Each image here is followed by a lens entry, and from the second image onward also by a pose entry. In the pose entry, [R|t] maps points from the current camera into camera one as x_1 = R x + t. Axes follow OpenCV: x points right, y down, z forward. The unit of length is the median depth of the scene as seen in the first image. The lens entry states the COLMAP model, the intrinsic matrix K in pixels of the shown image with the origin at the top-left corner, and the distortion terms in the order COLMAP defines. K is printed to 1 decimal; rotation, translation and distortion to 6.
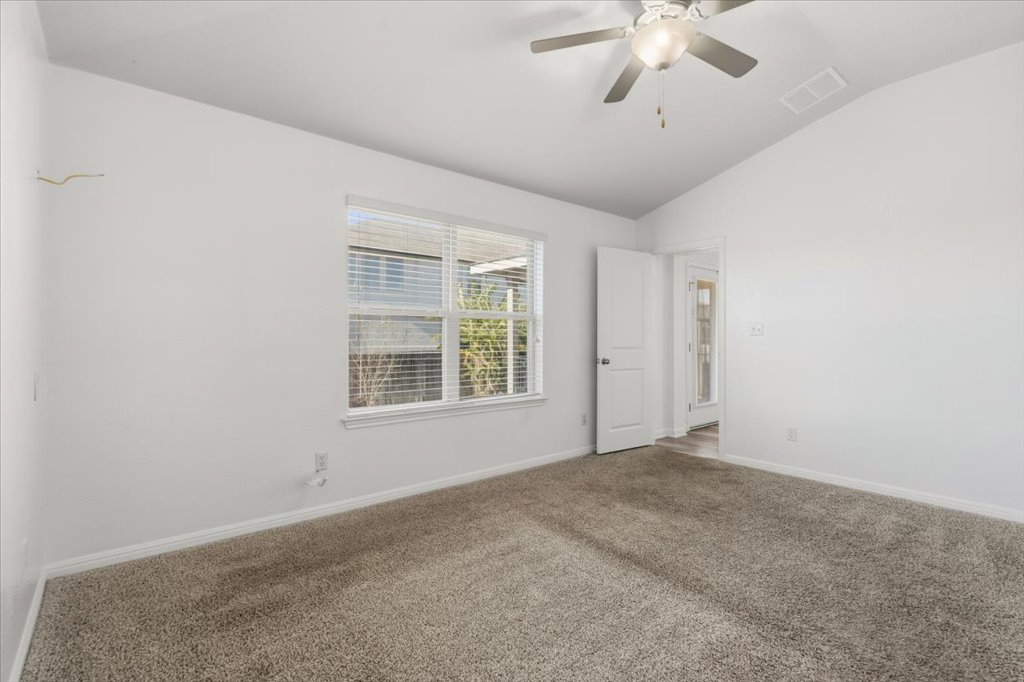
lens RADIAL K [[473.6, 0, 509.7], [0, 473.6, 344.9], [0, 0, 1]] dist [-0.001437, -0.000168]
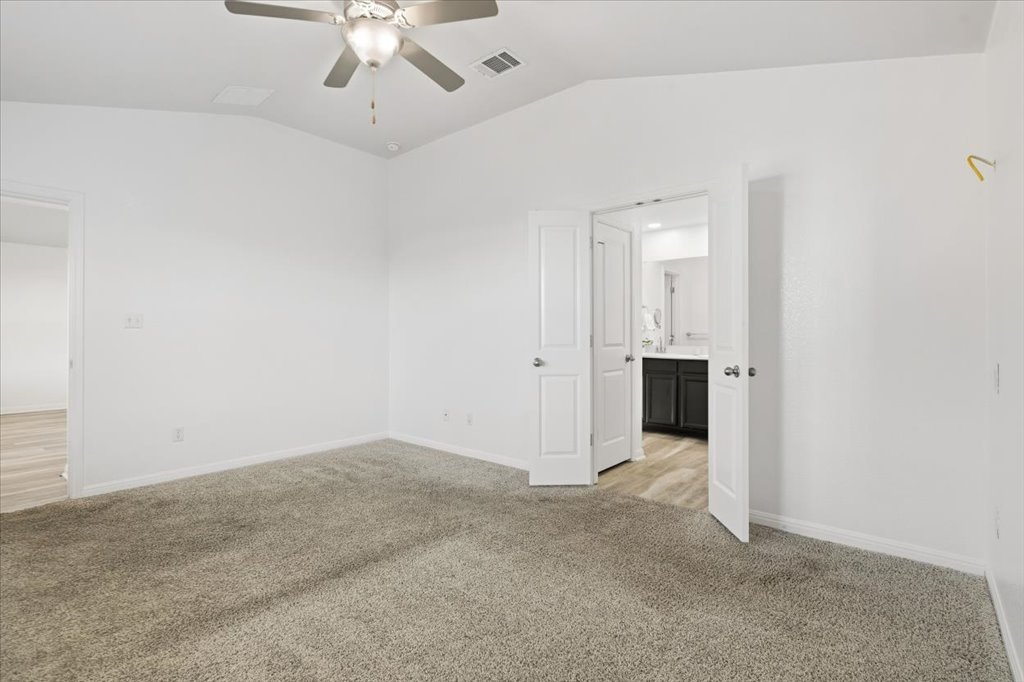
lens RADIAL K [[473.6, 0, 509.4], [0, 473.6, 333.5], [0, 0, 1]] dist [-0.001437, -0.000168]
pose [[-0.158810, 0.000784, 0.987309, -0.541006], [0.016872, 0.999856, 0.001920, 0.000033], [-0.987165, 0.016963, -0.158800, 0.642627]]
